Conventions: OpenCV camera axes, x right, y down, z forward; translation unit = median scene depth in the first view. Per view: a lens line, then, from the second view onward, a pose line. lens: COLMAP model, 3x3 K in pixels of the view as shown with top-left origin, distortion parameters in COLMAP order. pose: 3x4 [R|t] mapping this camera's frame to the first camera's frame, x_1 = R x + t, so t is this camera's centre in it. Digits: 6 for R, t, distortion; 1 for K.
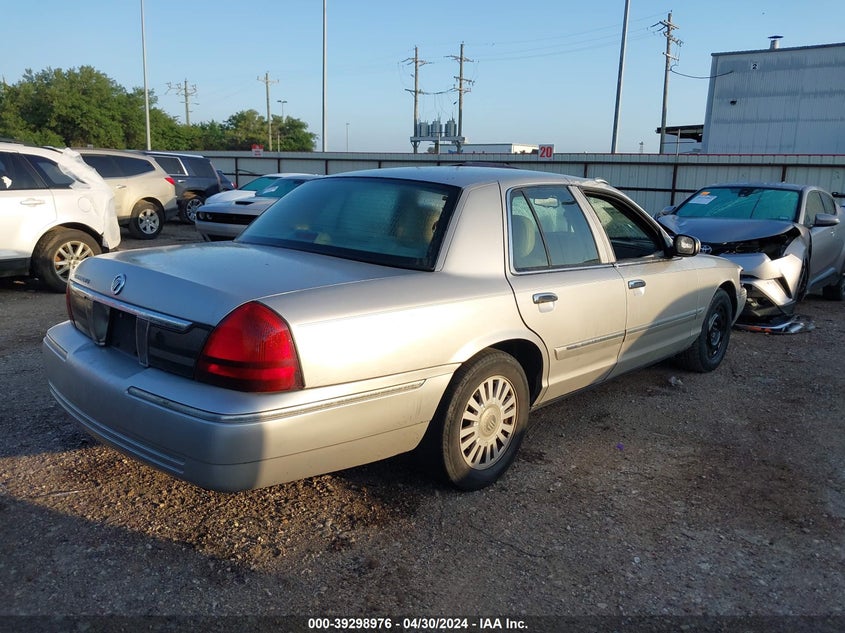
lens RADIAL K [[659.9, 0, 422.5], [0, 659.9, 316.5], [0, 0, 1]] dist [0.000646, 0.003340]
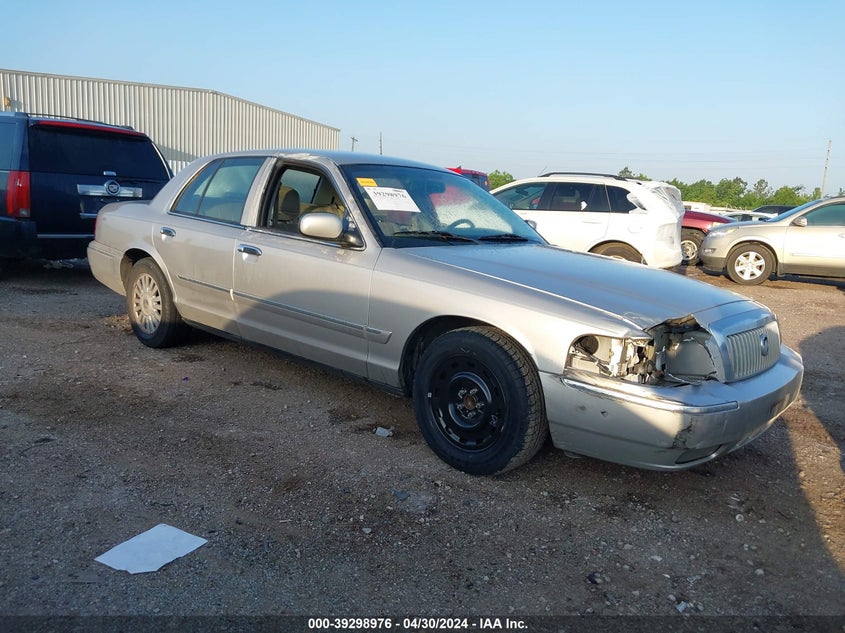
lens RADIAL K [[659.9, 0, 422.5], [0, 659.9, 316.5], [0, 0, 1]] dist [0.000646, 0.003340]
pose [[0.033833, 0.148790, -0.988290, 1.299444], [-0.262332, 0.955506, 0.134874, -0.151664], [0.964384, 0.254697, 0.071361, 1.172042]]
